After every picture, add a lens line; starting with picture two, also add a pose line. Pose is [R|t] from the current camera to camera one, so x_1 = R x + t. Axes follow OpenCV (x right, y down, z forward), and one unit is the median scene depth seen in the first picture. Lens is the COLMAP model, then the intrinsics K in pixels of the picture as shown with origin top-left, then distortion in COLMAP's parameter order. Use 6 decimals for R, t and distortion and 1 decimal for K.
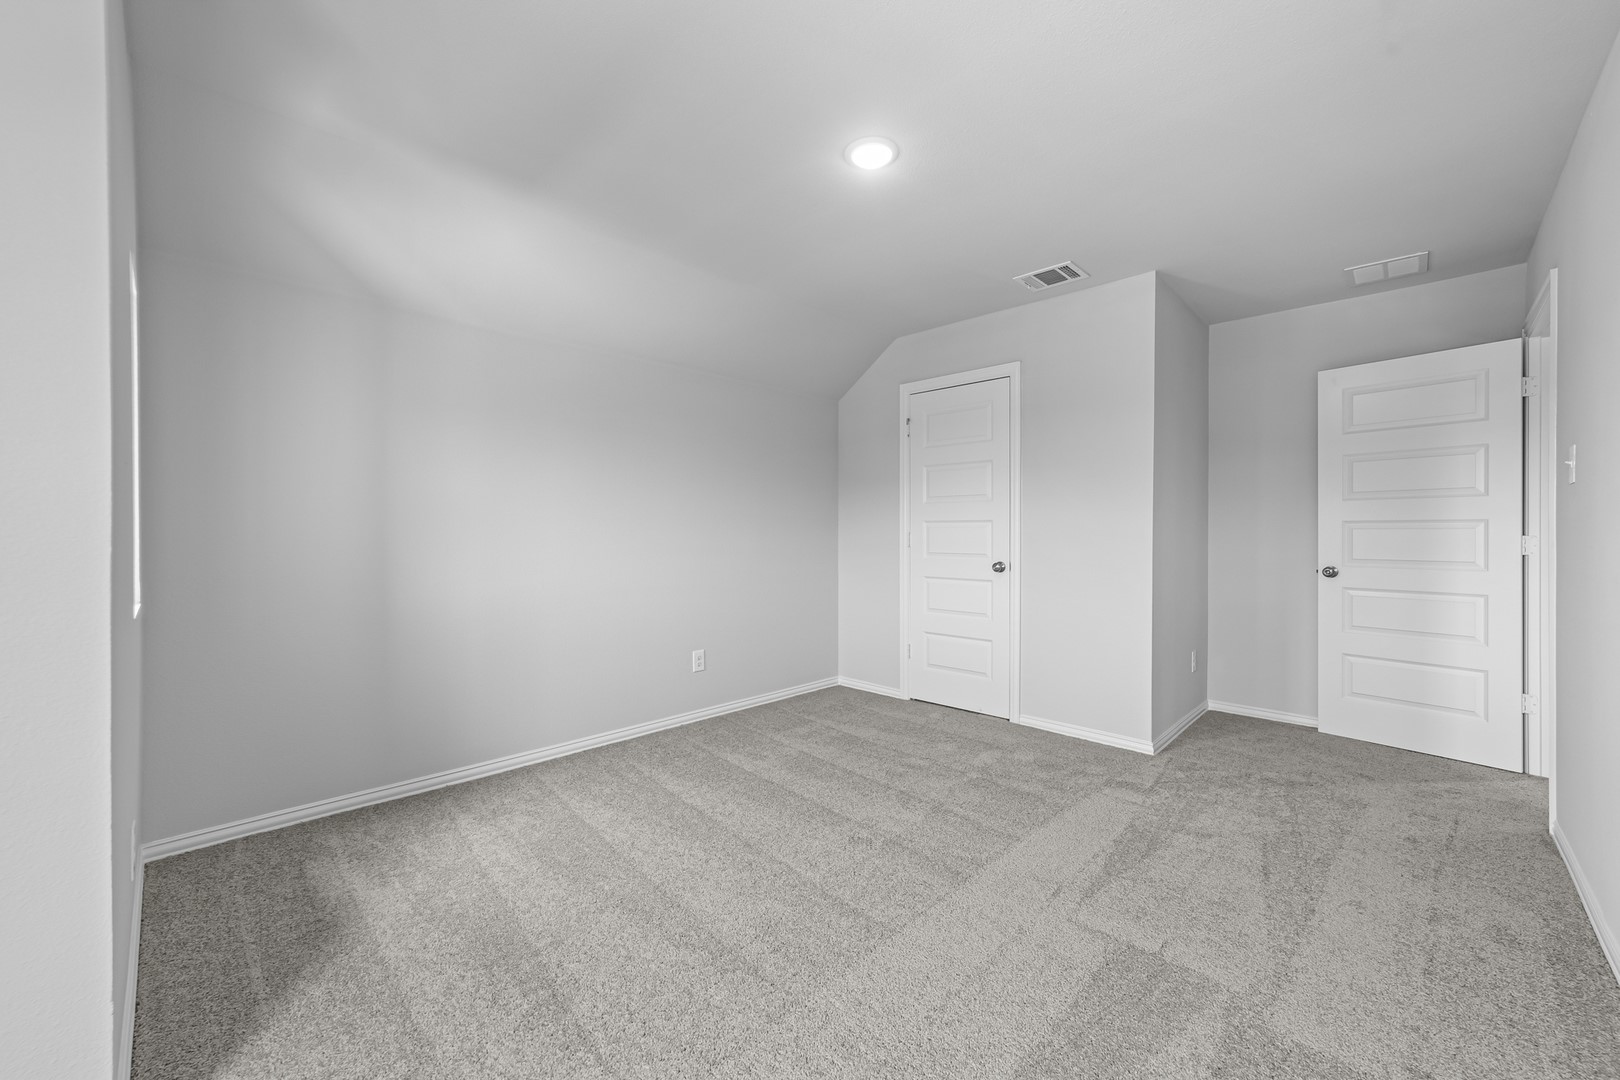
lens RADIAL K [[618.8, 0, 808.6], [0, 618.8, 526.8], [0, 0, 1]] dist [0.017968, 0.000514]
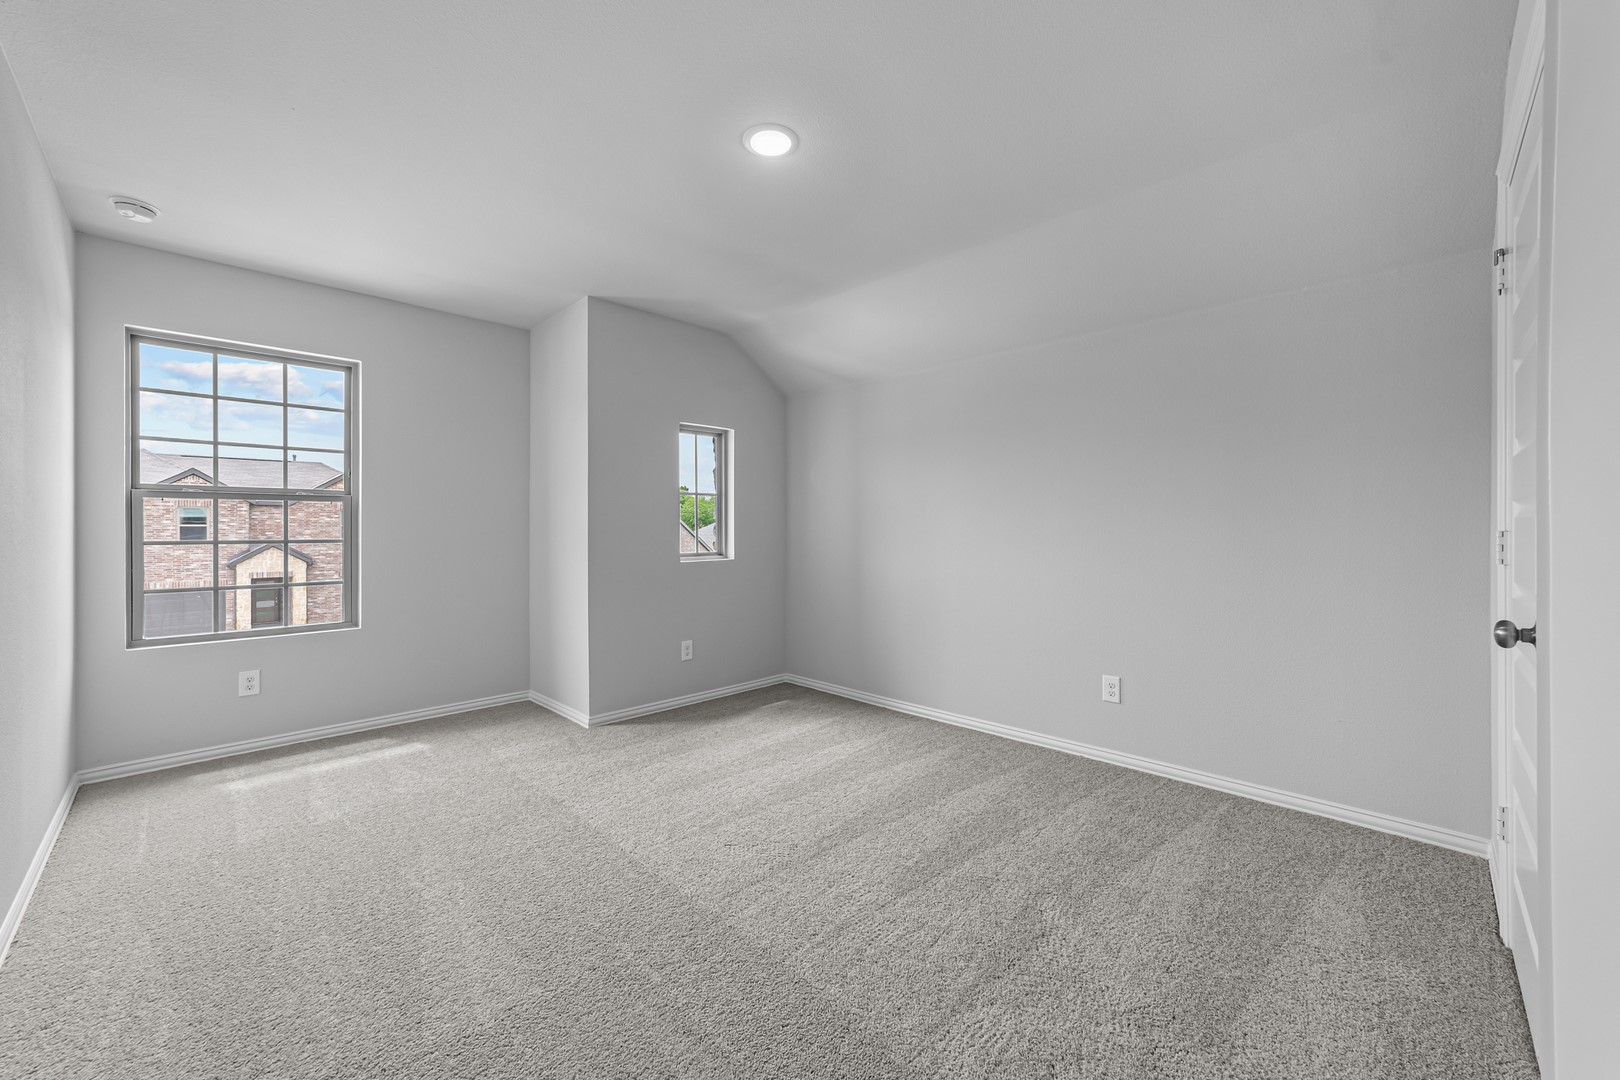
lens RADIAL K [[618.8, 0, 800.3], [0, 618.8, 525.5], [0, 0, 1]] dist [0.017968, 0.000514]
pose [[0.023858, -0.002487, -0.999712, 0.780088], [0.005436, 0.999982, -0.002357, 0.006787], [0.999701, -0.005378, 0.023871, 0.739780]]
